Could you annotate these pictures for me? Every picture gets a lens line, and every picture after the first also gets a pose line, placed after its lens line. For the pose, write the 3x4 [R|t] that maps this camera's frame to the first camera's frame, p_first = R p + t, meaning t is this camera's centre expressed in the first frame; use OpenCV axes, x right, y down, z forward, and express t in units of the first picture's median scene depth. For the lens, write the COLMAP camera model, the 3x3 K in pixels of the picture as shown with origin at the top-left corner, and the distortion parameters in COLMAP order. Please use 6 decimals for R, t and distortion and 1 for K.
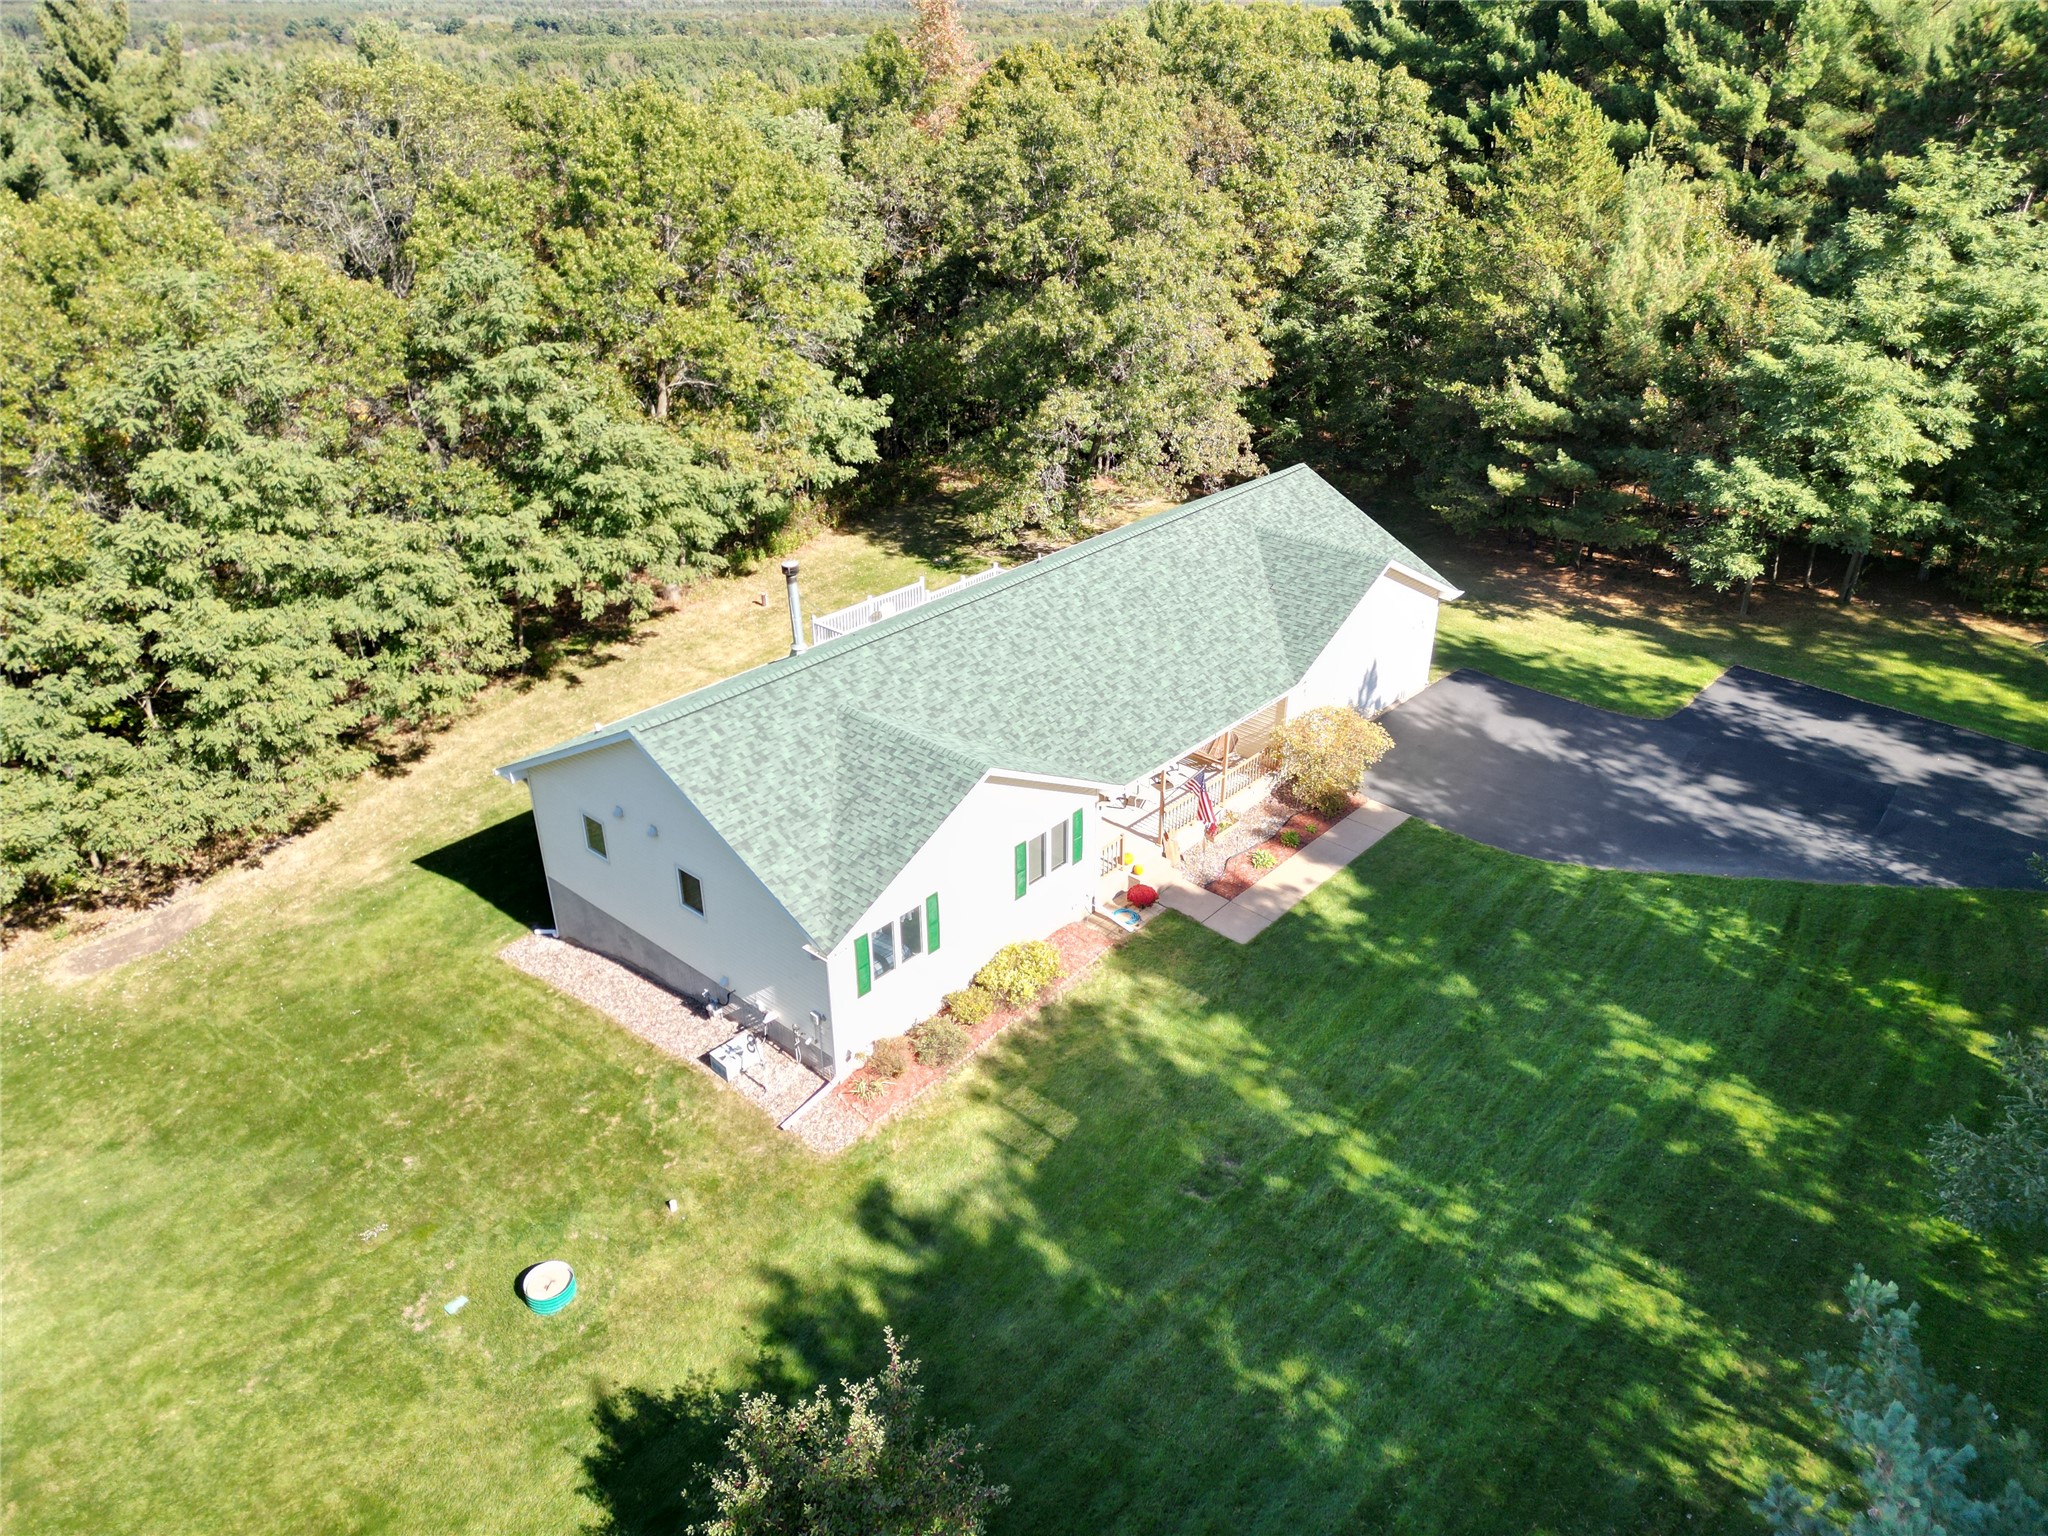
lens RADIAL K [[1439.9, 0, 1036.7], [0, 1439.9, 742.8], [0, 0, 1]] dist [0.089027, -0.055265]
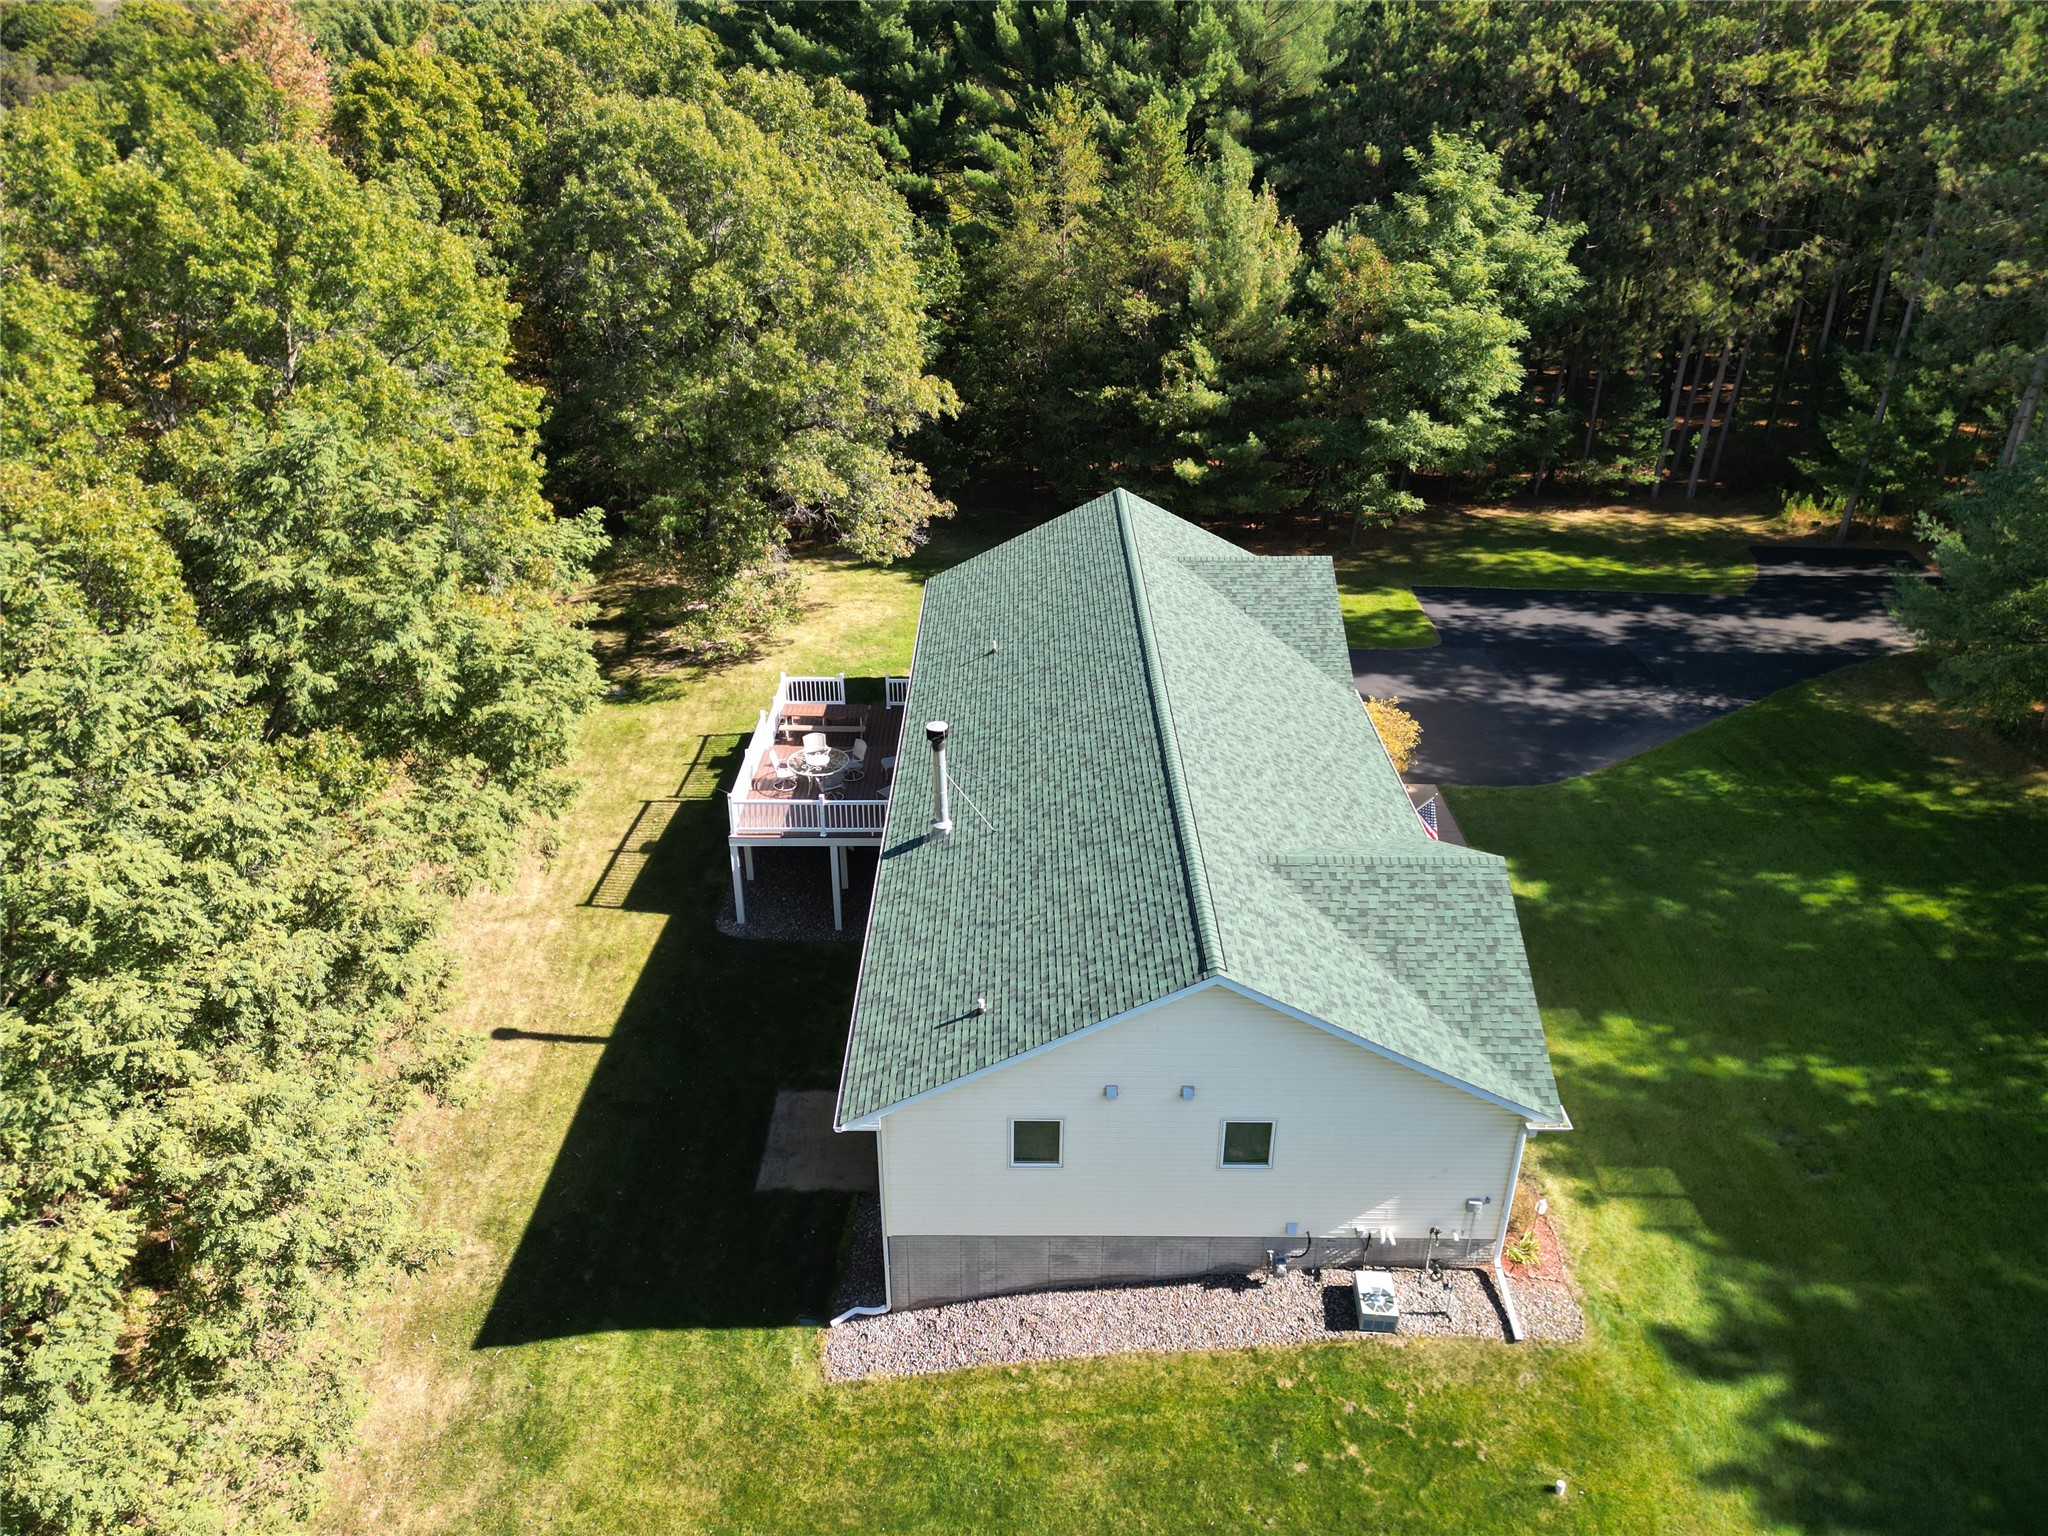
lens RADIAL K [[1415.4, 0, 1024.0], [0, 1415.4, 768.0], [0, 0, 1]] dist [0.109360, -0.117685]
pose [[0.745085, -0.306030, 0.592616, -0.515972], [0.295076, 0.948084, 0.118602, -0.154650], [-0.598146, 0.086498, 0.796706, 0.310903]]
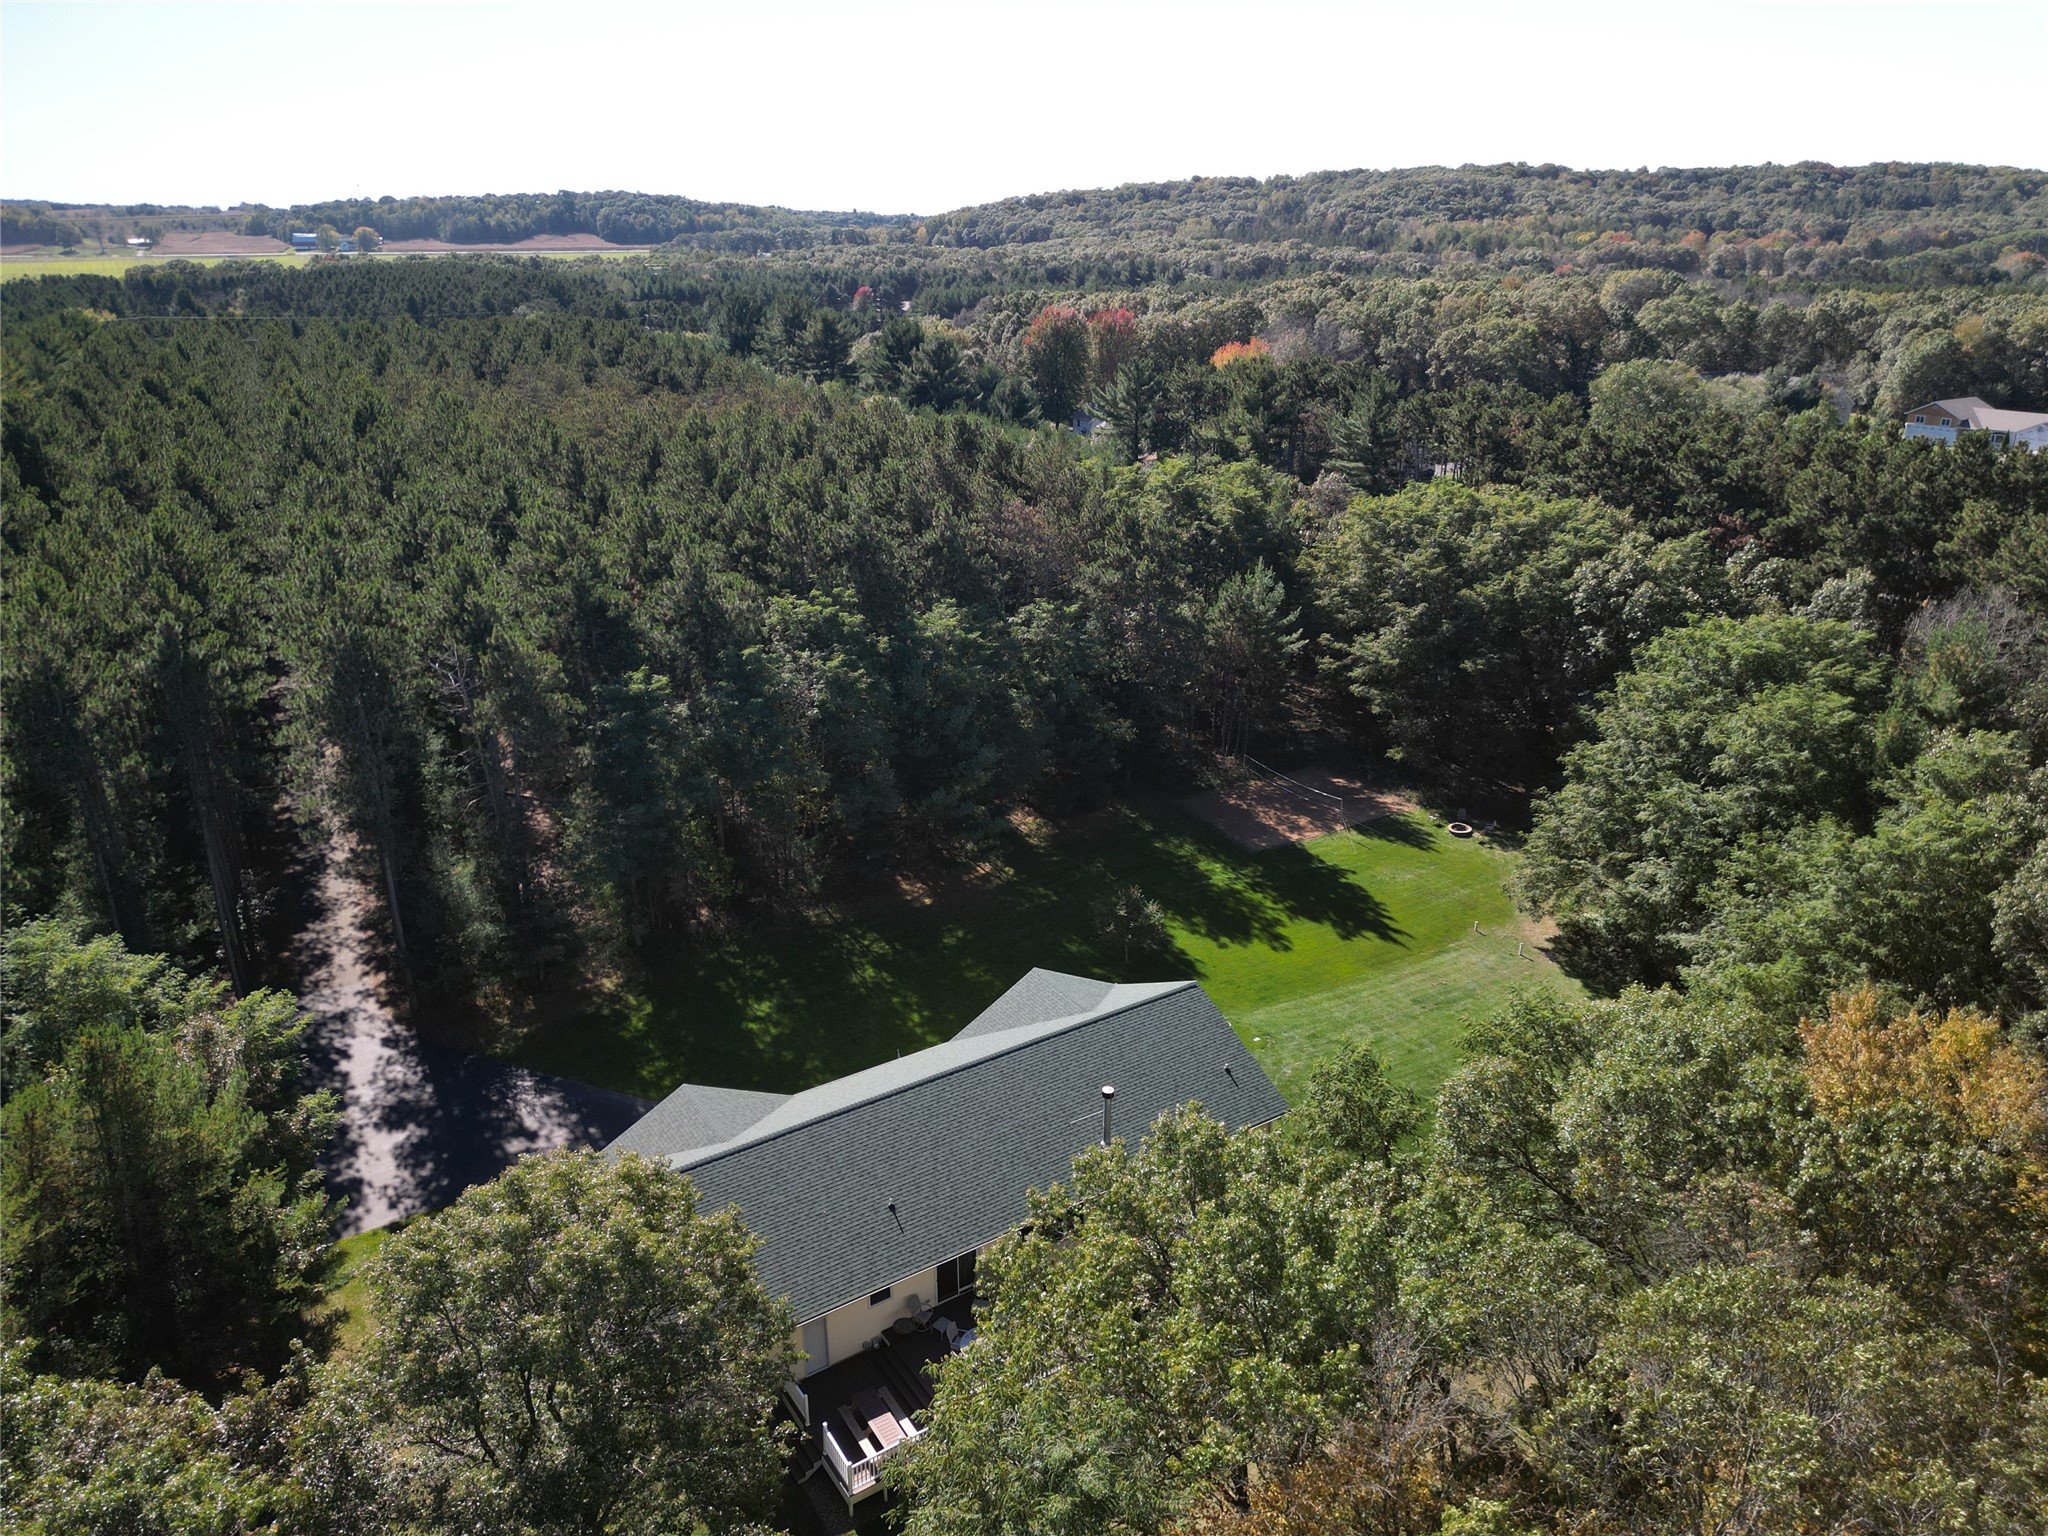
lens RADIAL K [[1439.9, 0, 1036.7], [0, 1439.9, 742.8], [0, 0, 1]] dist [0.089027, -0.055265]
pose [[-0.962686, -0.071351, 0.261047, -0.406557], [0.142109, 0.687633, 0.712015, -1.198815], [-0.230308, 0.722544, -0.651835, 1.467039]]
